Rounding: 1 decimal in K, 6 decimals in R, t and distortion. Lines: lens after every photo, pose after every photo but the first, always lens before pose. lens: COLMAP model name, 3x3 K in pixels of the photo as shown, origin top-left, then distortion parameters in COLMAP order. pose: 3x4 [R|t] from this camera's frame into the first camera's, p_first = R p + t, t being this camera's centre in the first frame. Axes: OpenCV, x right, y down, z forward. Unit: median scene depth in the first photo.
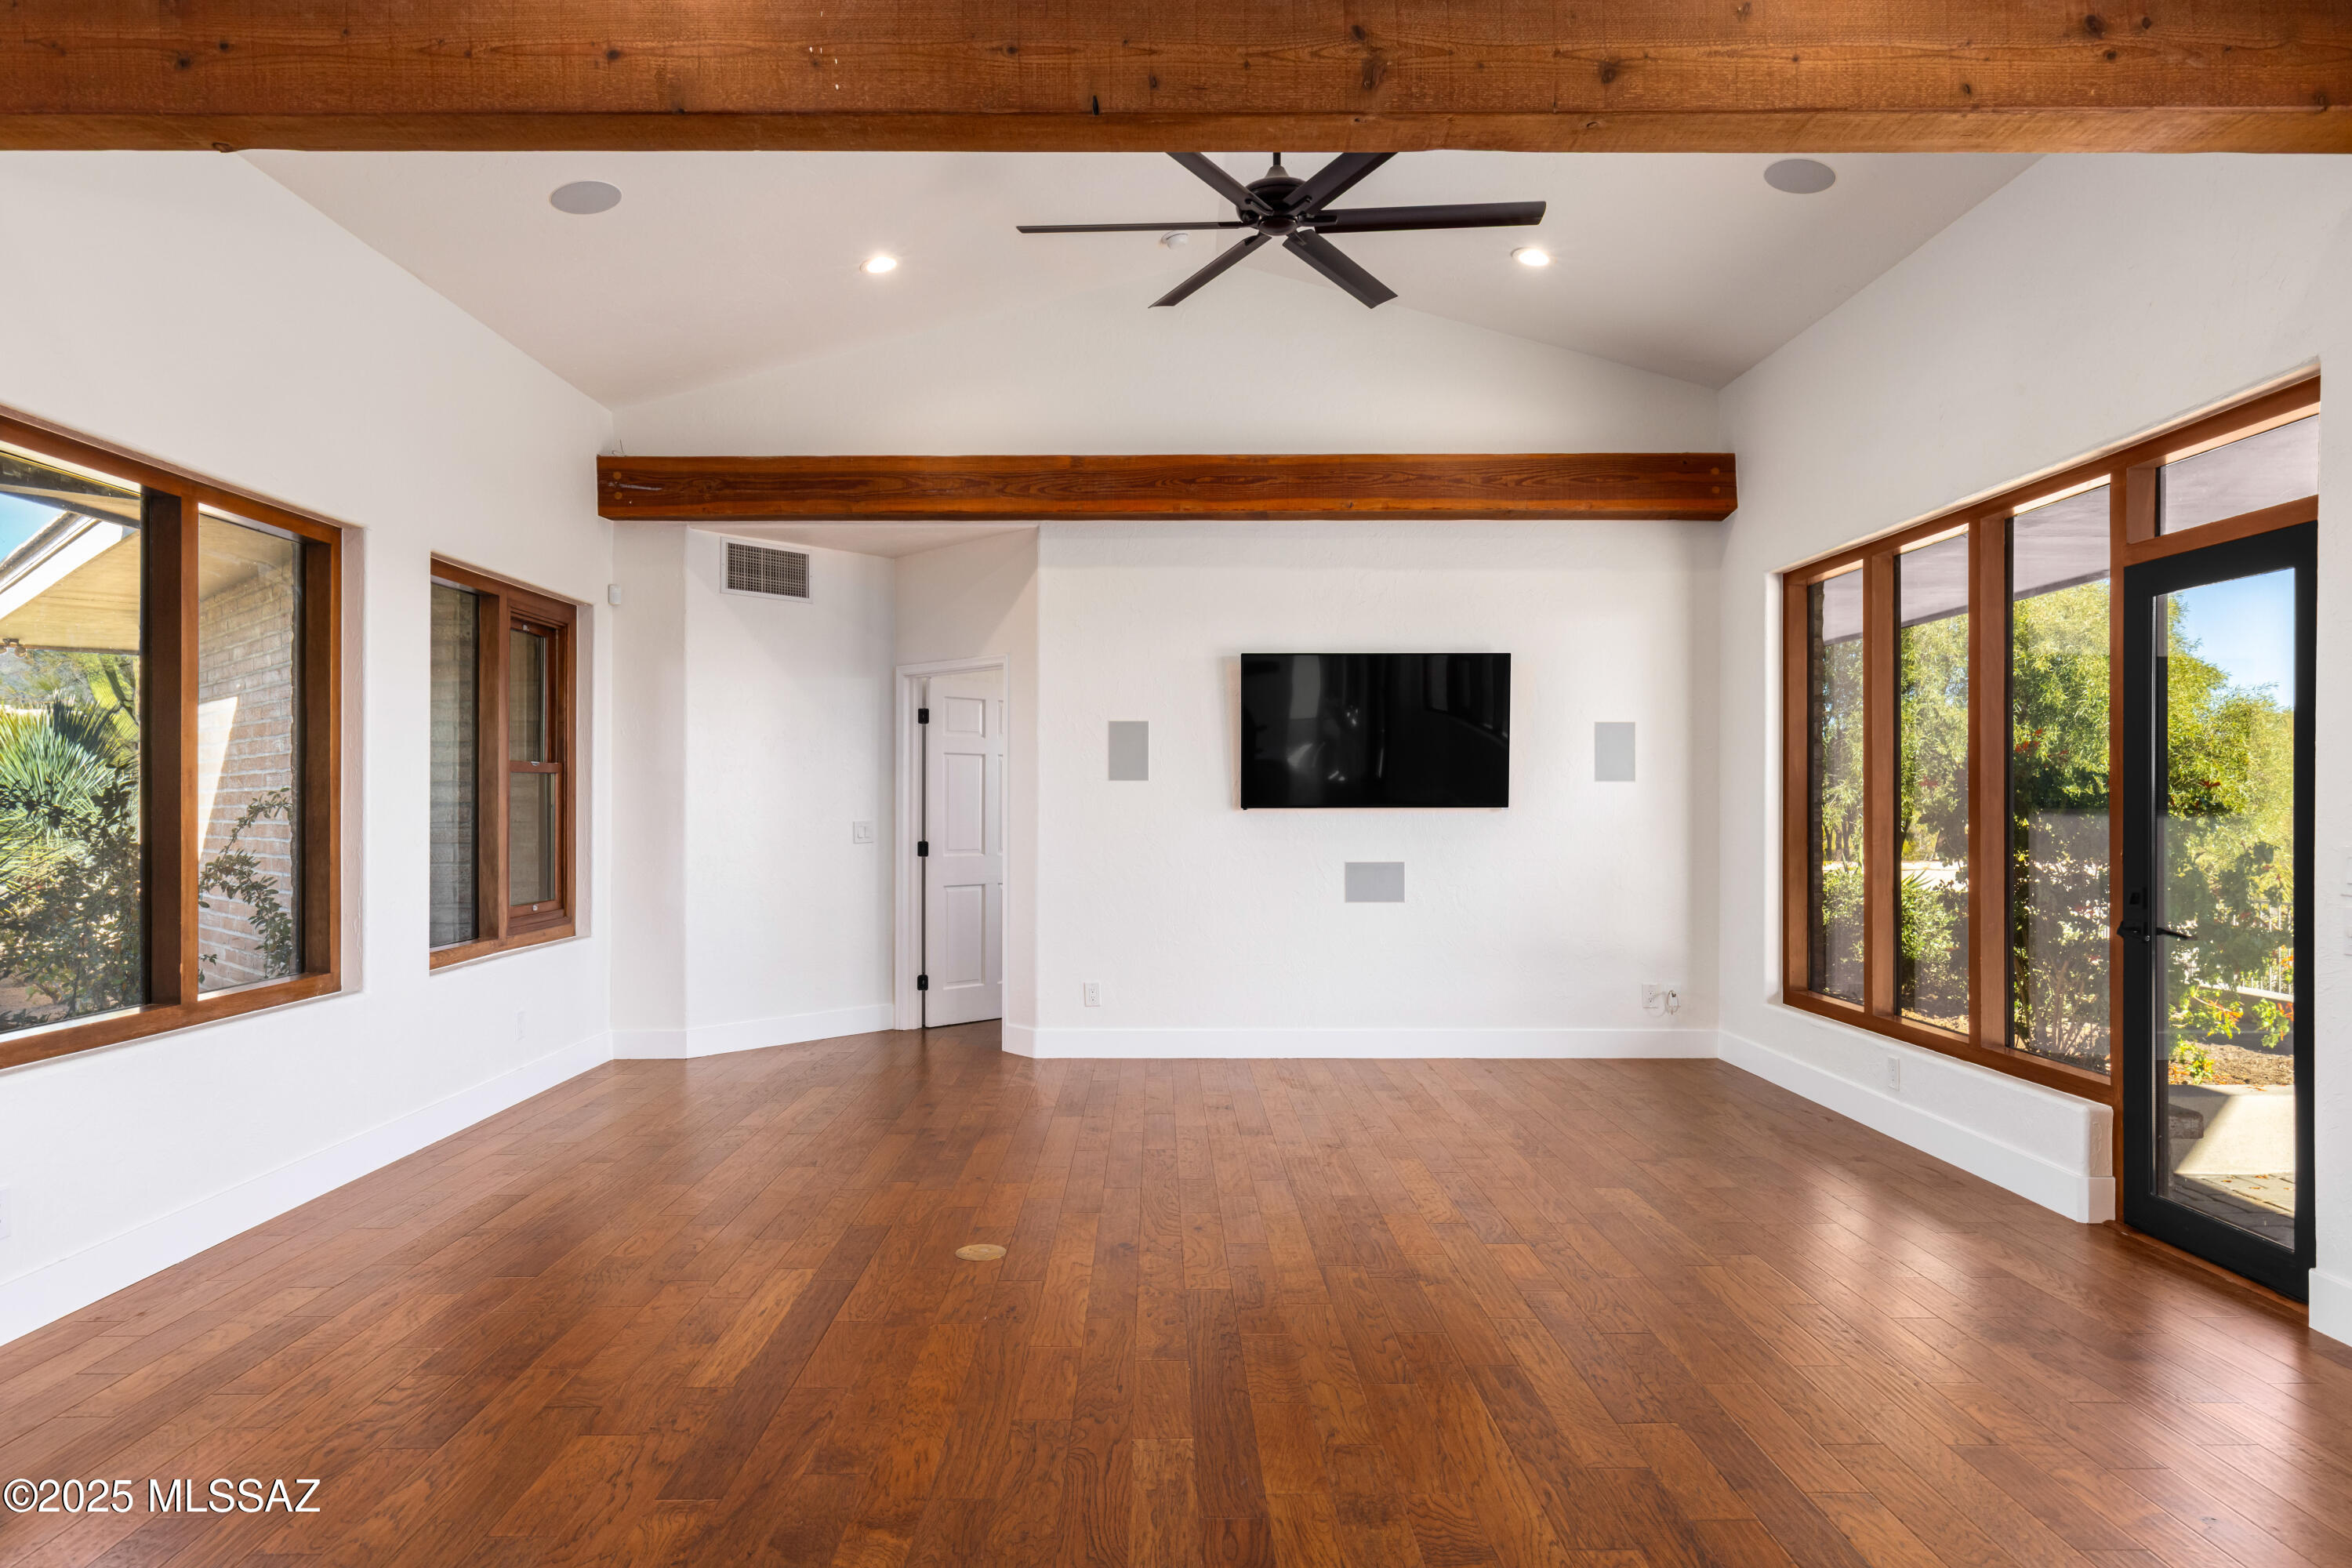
lens RADIAL K [[1398.5, 0, 1176.0], [0, 1398.5, 784.0], [0, 0, 1]] dist [-0.000921, -0.000121]
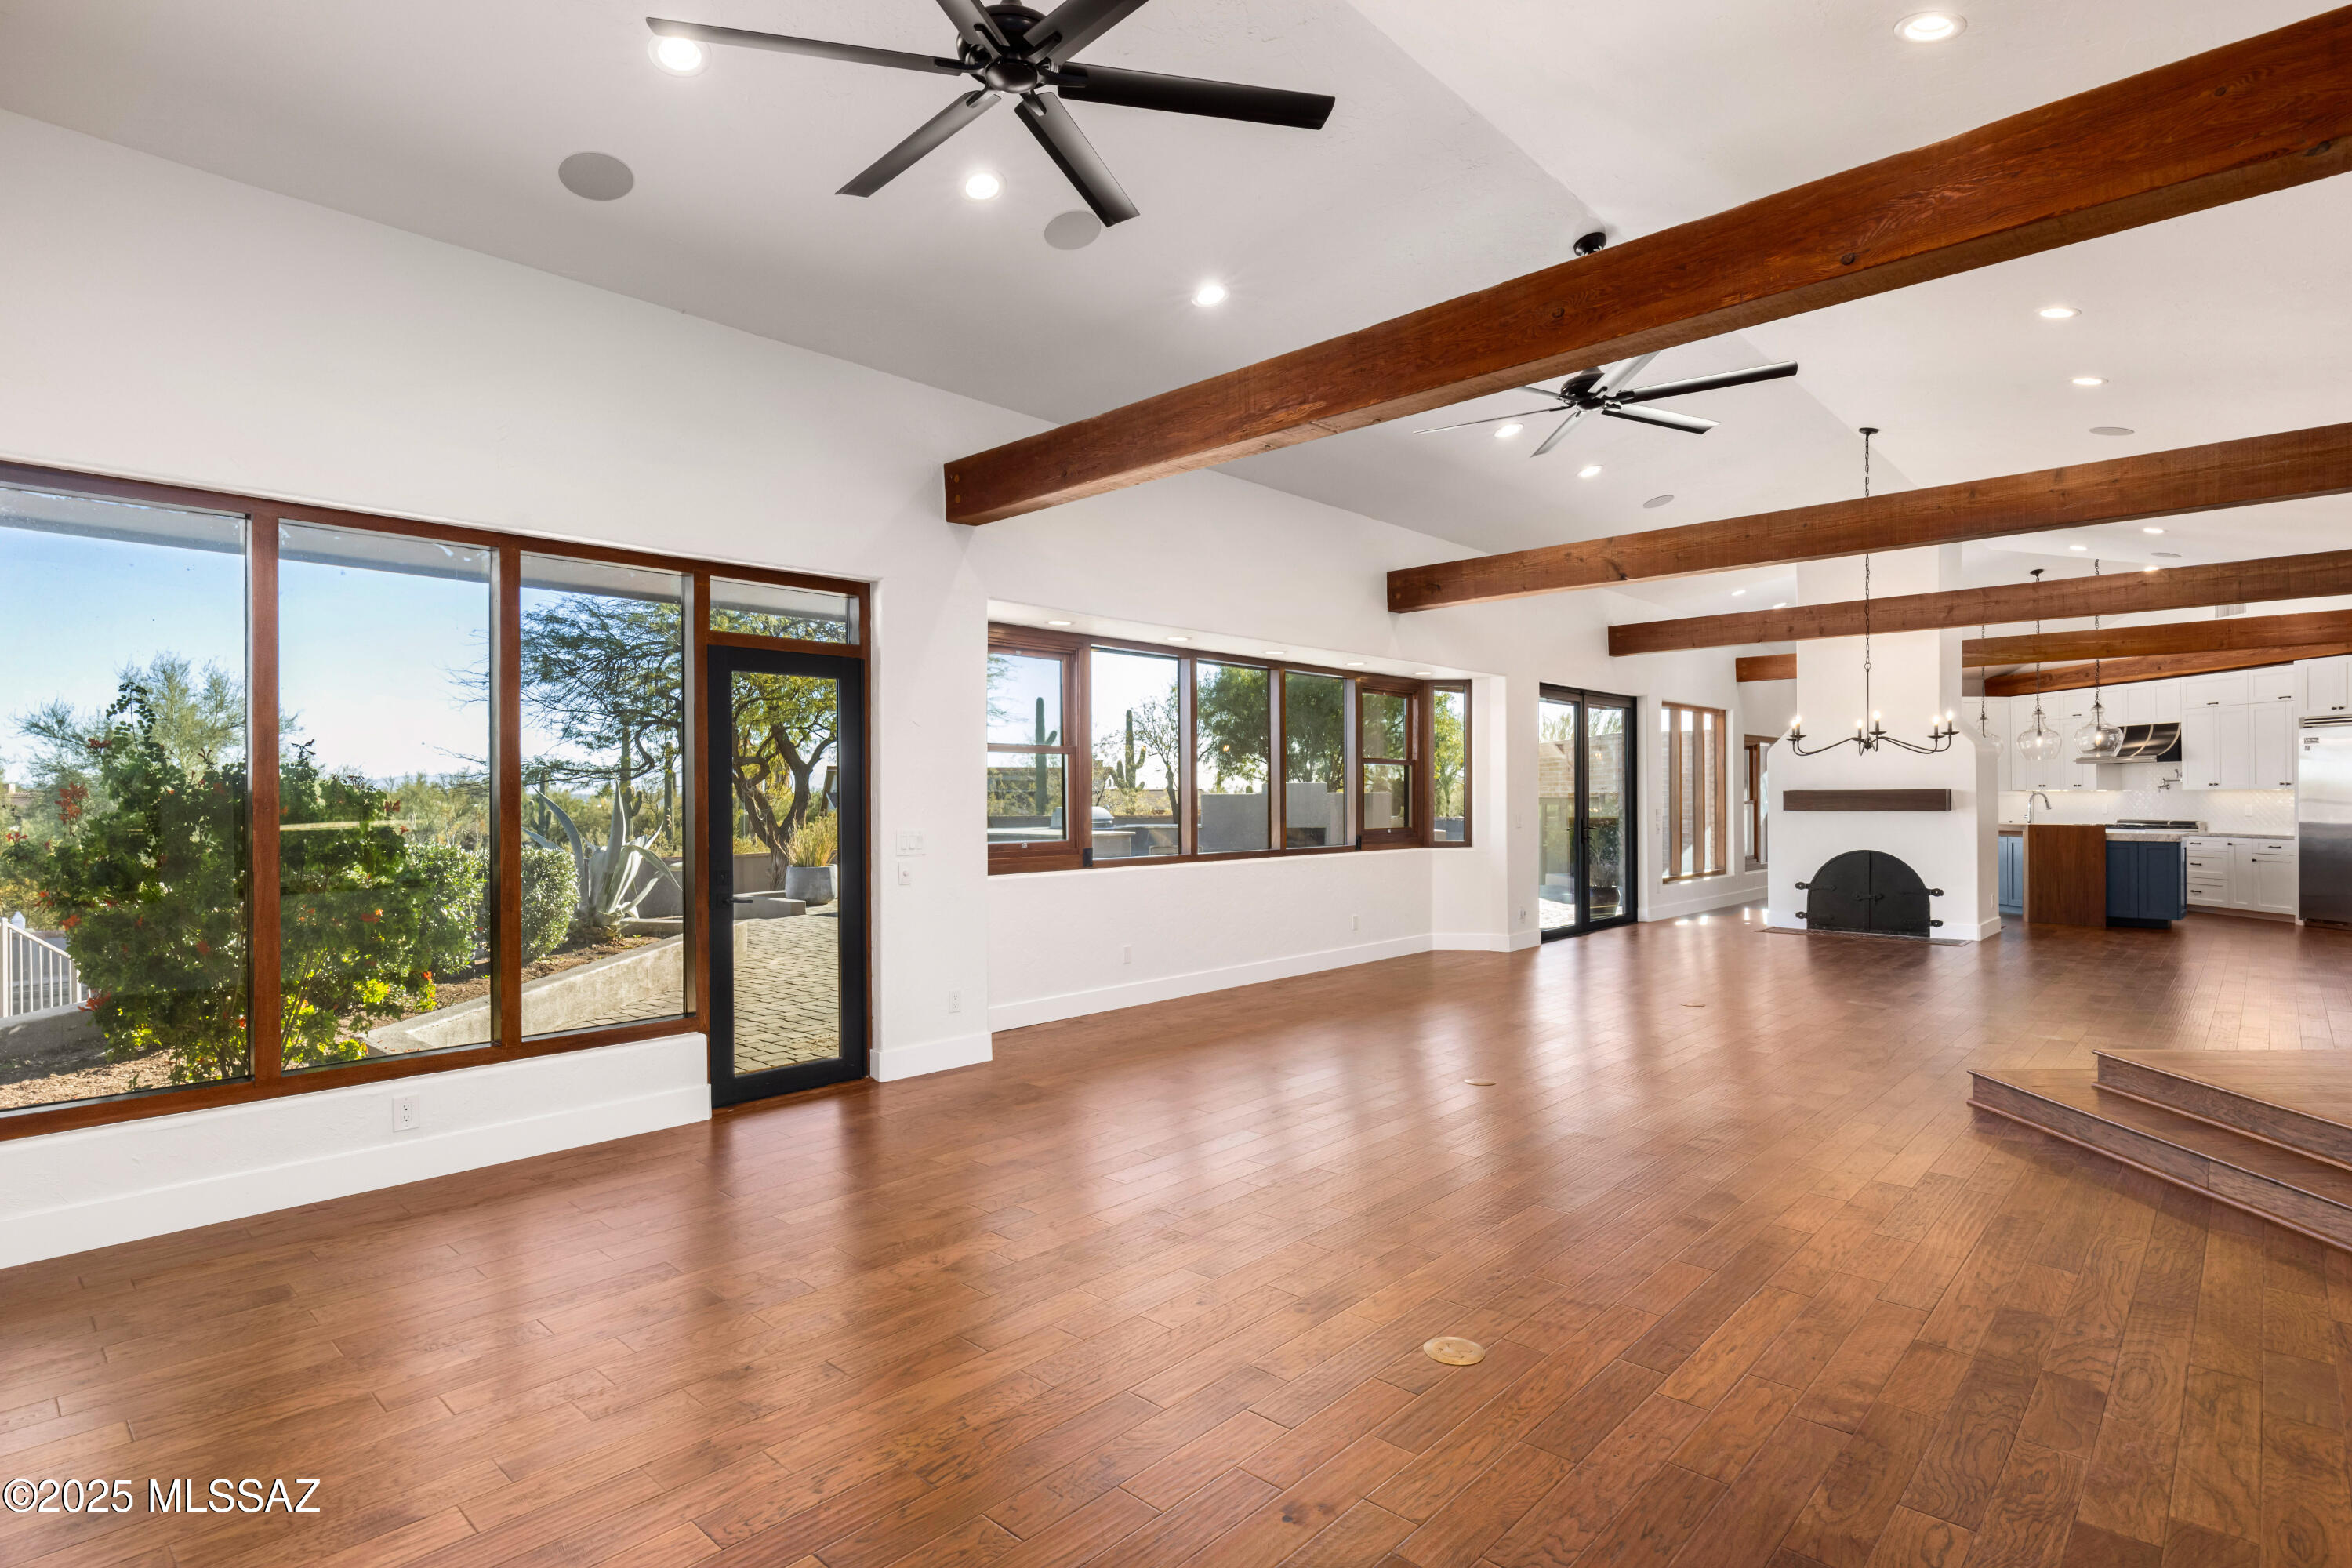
lens RADIAL K [[1156.5, 0, 1176.0], [0, 1156.5, 784.0], [0, 0, 1]] dist [-0.001089, -0.000168]
pose [[-0.714526, 0.007892, 0.699564, -0.497129], [-0.003605, 0.999882, -0.014962, 0.001715], [-0.699599, -0.013213, -0.714413, 1.573110]]
